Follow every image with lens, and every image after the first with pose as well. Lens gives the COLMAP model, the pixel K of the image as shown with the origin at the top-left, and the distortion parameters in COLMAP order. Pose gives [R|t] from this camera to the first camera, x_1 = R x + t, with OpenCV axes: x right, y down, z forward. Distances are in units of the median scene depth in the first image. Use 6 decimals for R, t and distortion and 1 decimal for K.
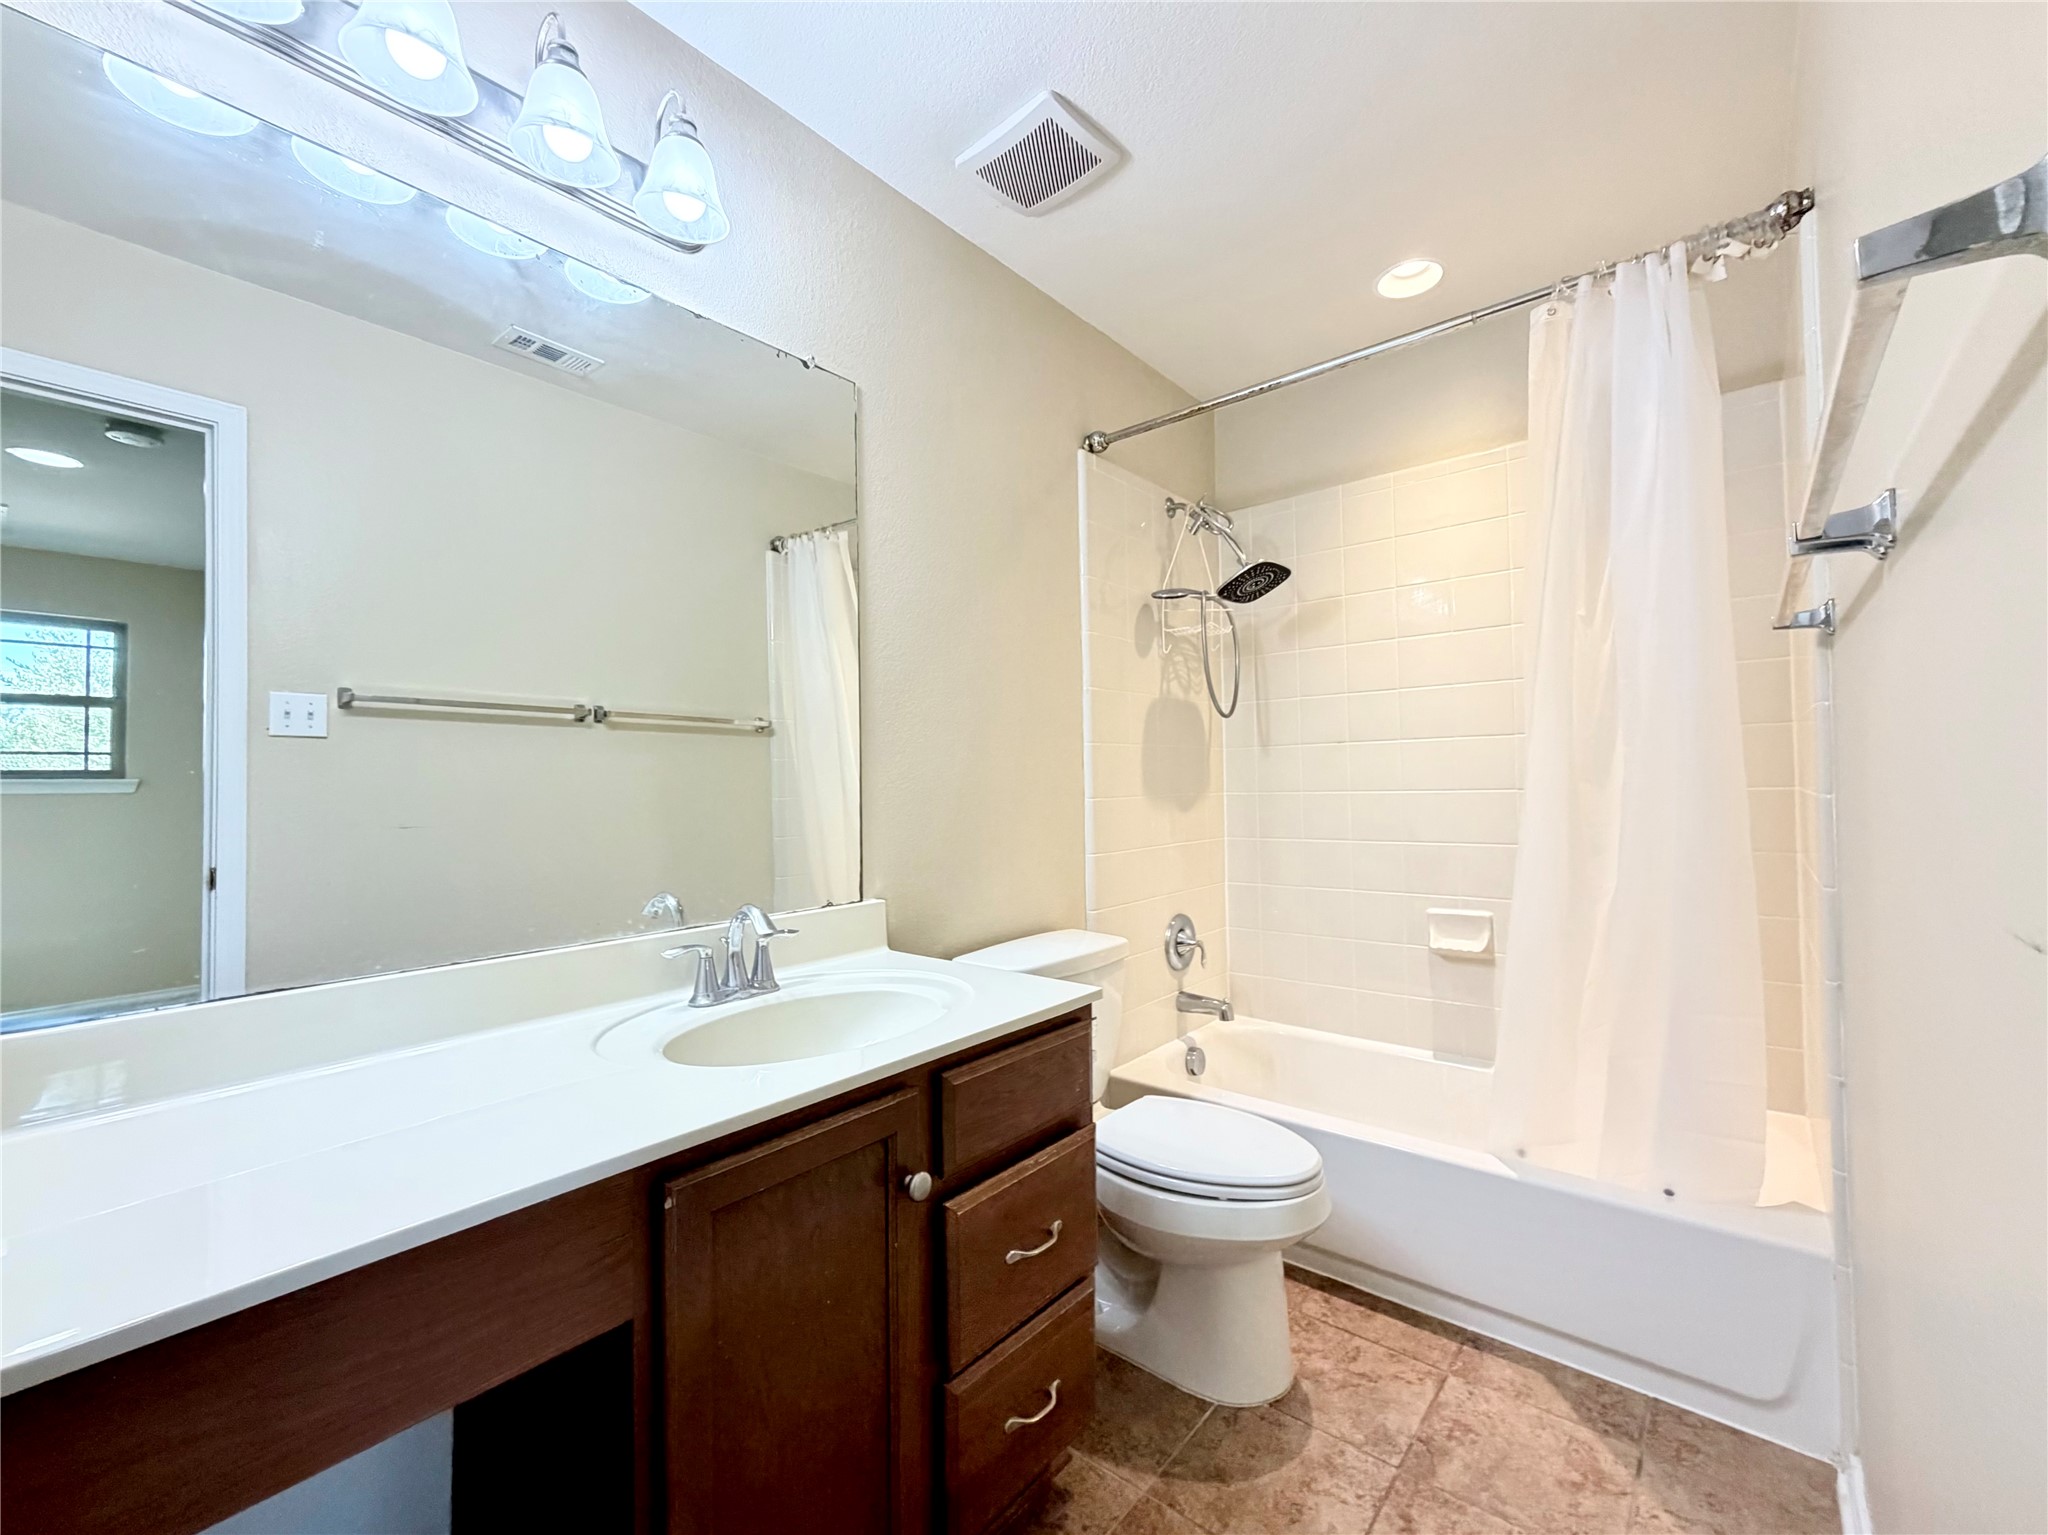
lens RADIAL K [[819.6, 0, 1037.8], [0, 819.6, 780.7], [0, 0, 1]] dist [-0.003761, -0.000211]
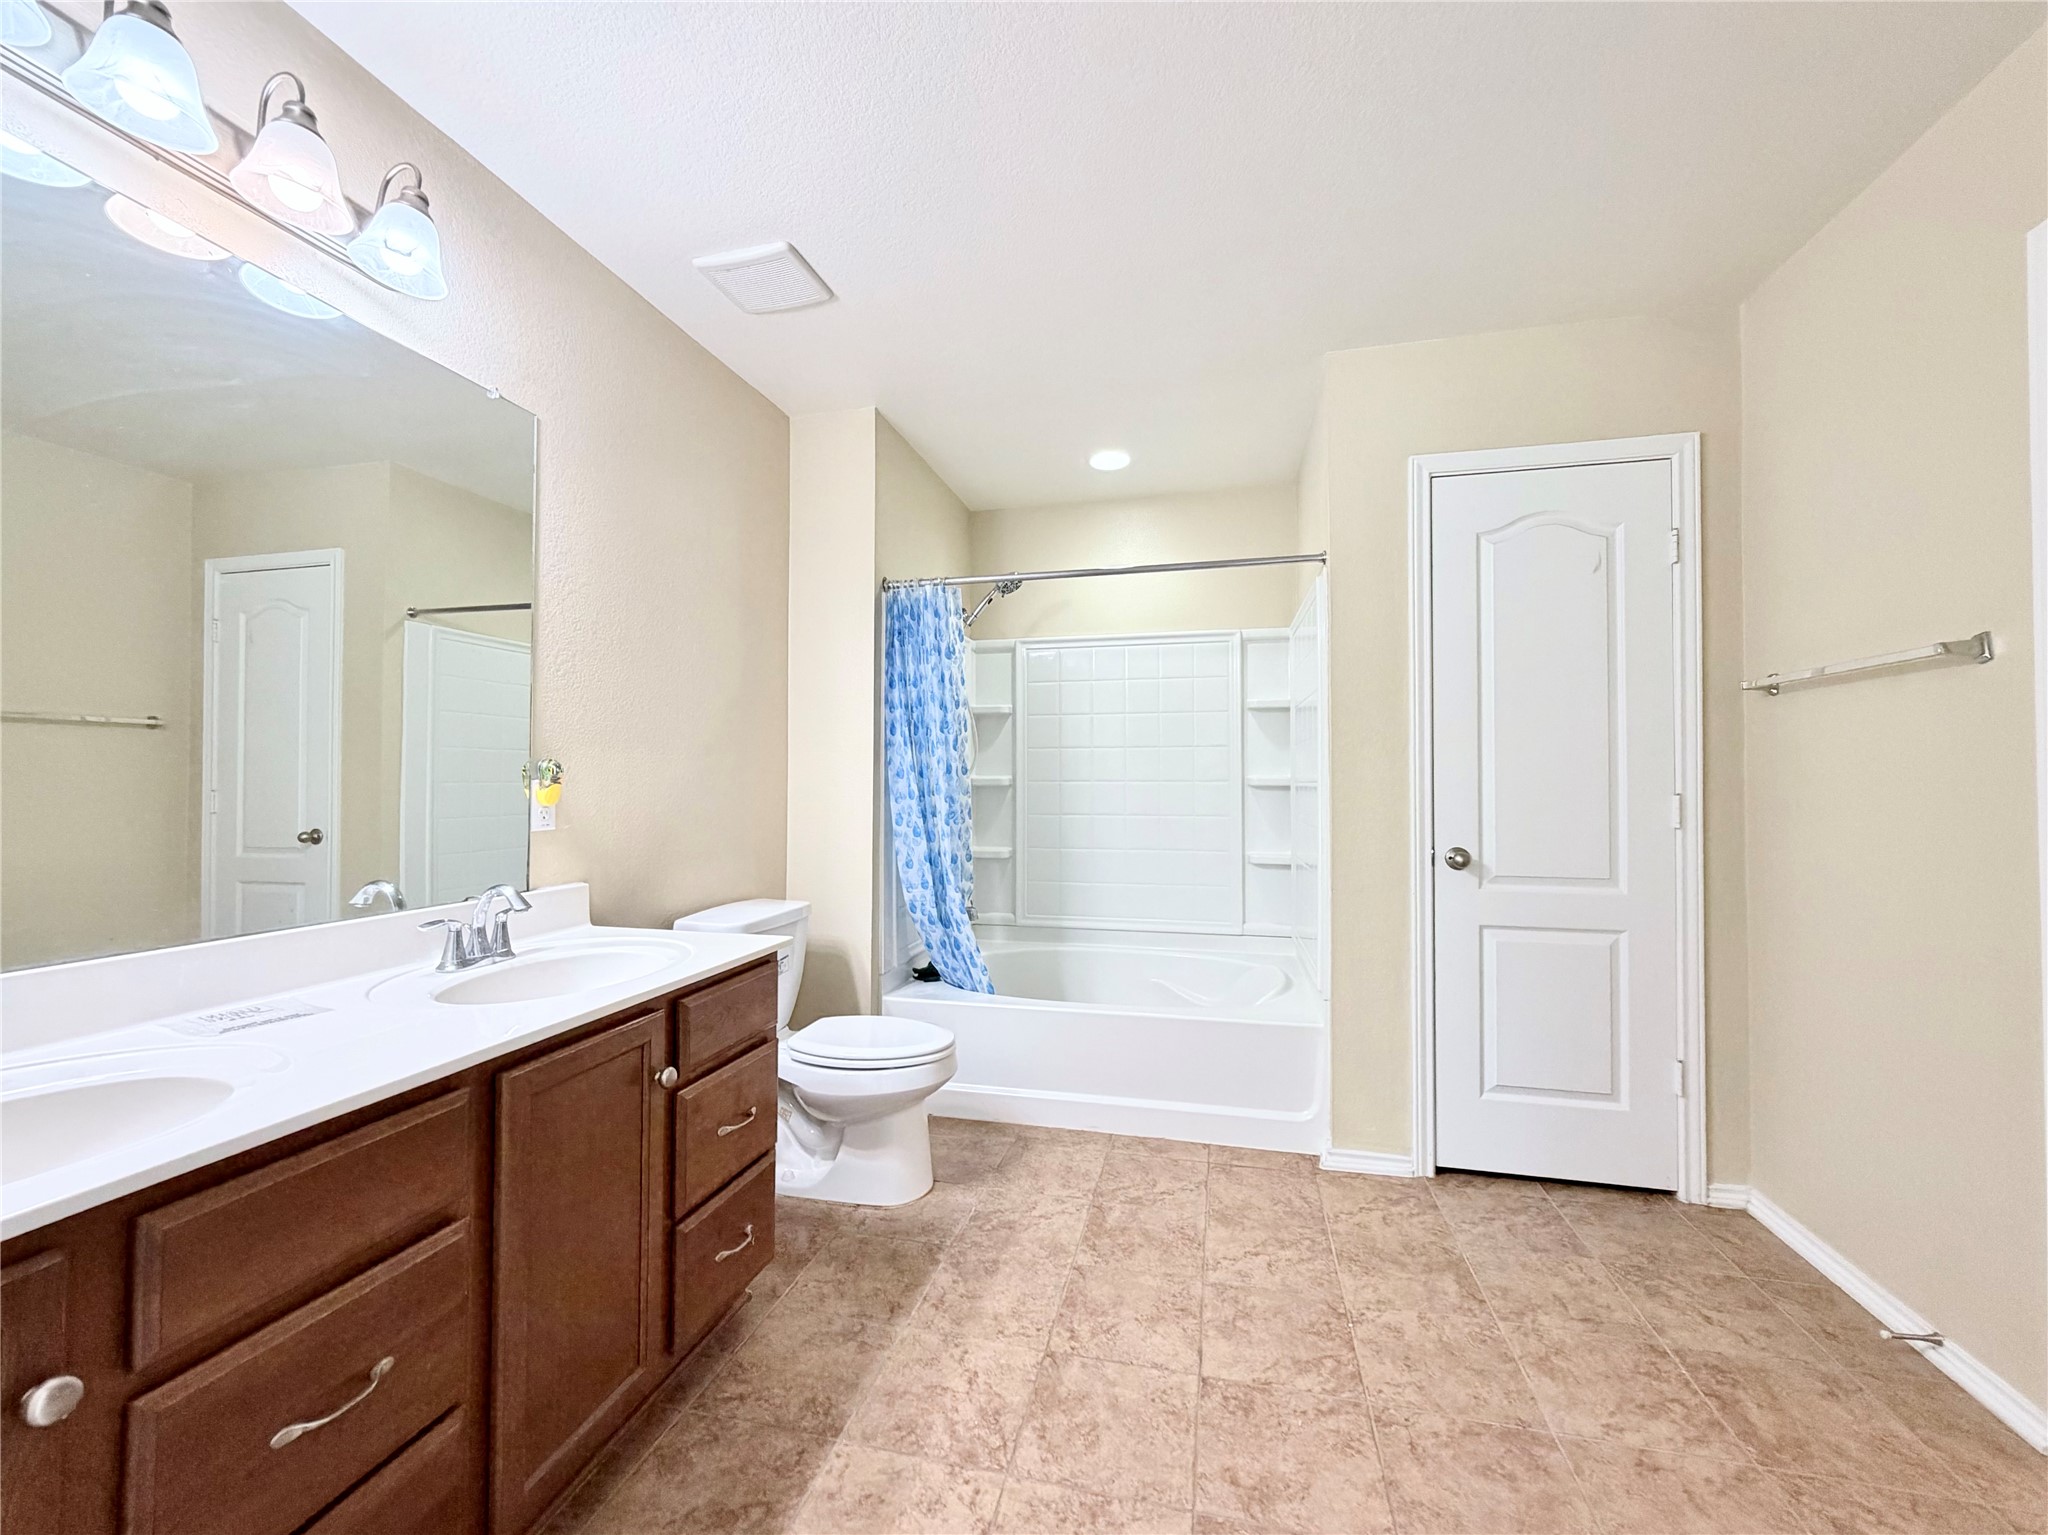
lens RADIAL K [[819.6, 0, 1025.5], [0, 819.6, 774.8], [0, 0, 1]] dist [-0.003761, -0.000211]
pose [[0.895167, 0.020061, 0.445279, -0.188033], [-0.019636, 0.999792, -0.005568, -0.023147], [-0.445298, -0.003760, 0.895375, -0.428821]]
